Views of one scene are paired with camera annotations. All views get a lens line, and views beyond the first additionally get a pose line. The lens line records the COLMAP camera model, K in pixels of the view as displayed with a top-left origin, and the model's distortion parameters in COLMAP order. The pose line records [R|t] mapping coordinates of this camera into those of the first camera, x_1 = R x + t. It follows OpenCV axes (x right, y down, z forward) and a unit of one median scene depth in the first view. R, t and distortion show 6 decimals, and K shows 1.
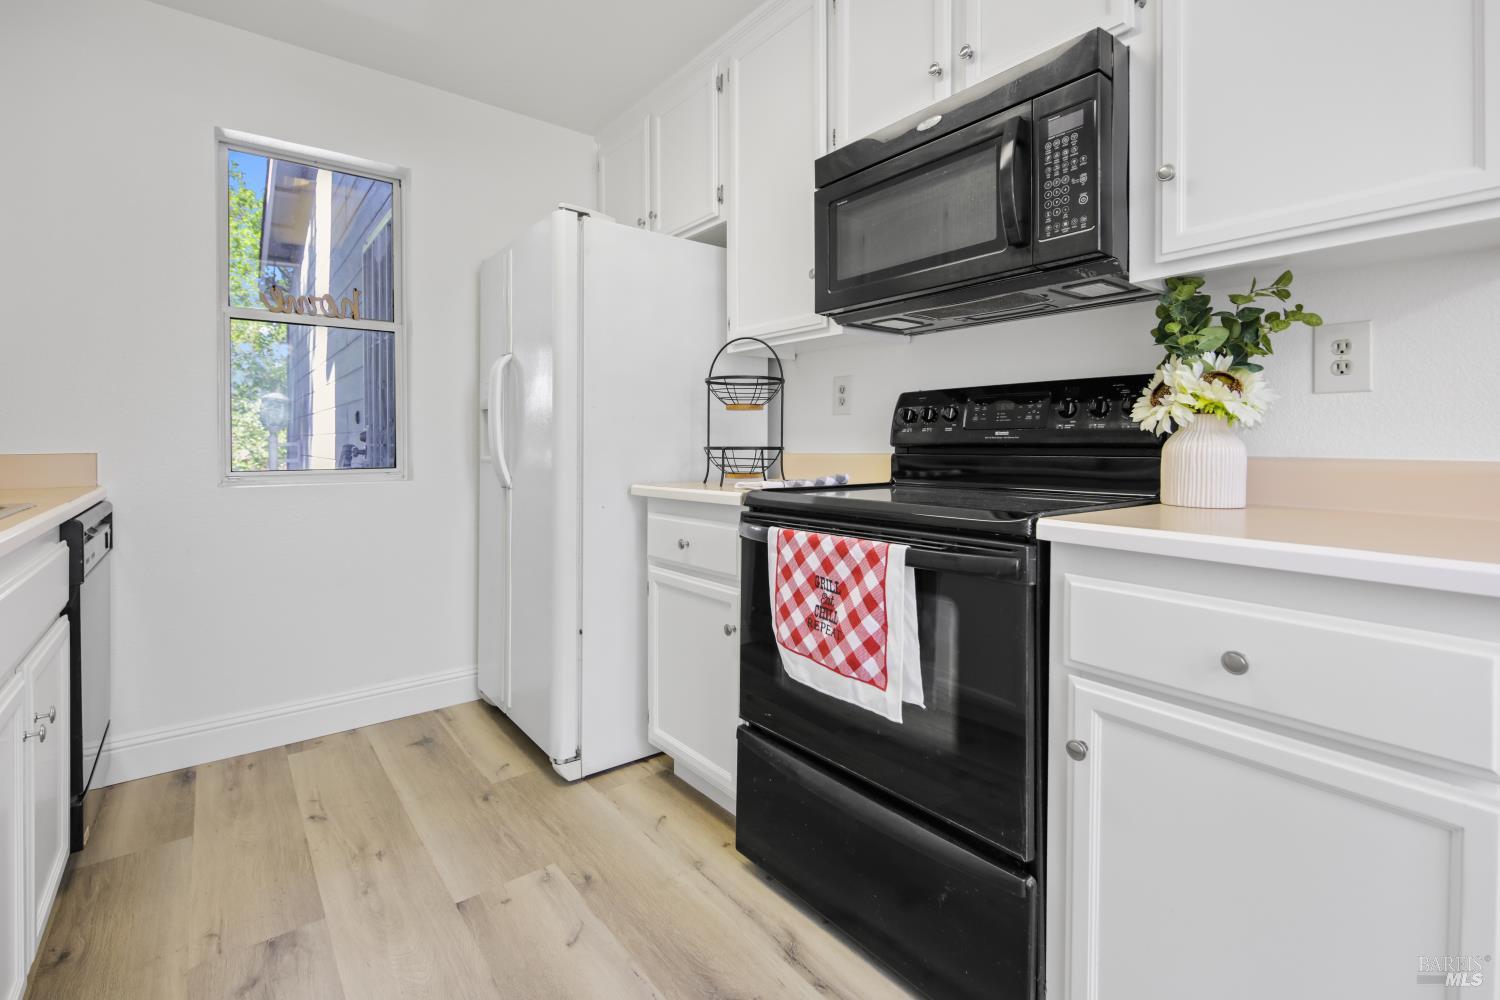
lens RADIAL K [[661.1, 0, 792.4], [0, 661.1, 444.4], [0, 0, 1]] dist [0.010292, -0.004776]
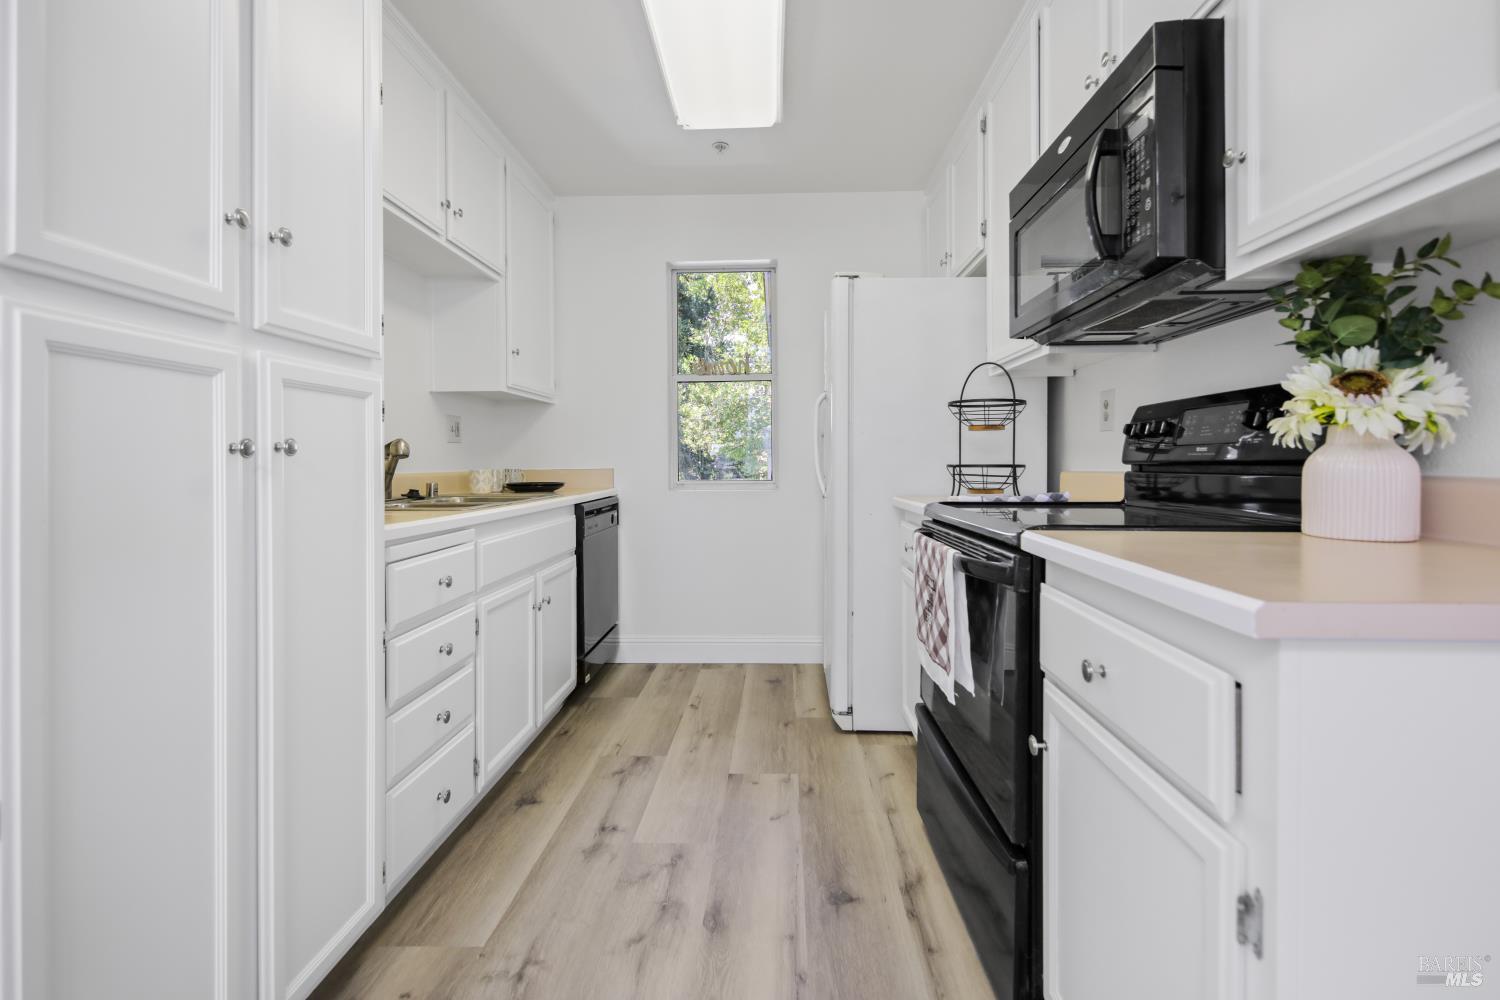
lens RADIAL K [[661.1, 0, 783.5], [0, 661.1, 463.4], [0, 0, 1]] dist [0.010292, -0.004776]
pose [[0.772486, -0.000095, -0.635031, 0.451786], [-0.000112, 1.000000, -0.000286, 0.002510], [0.635031, 0.000292, 0.772486, -0.051718]]
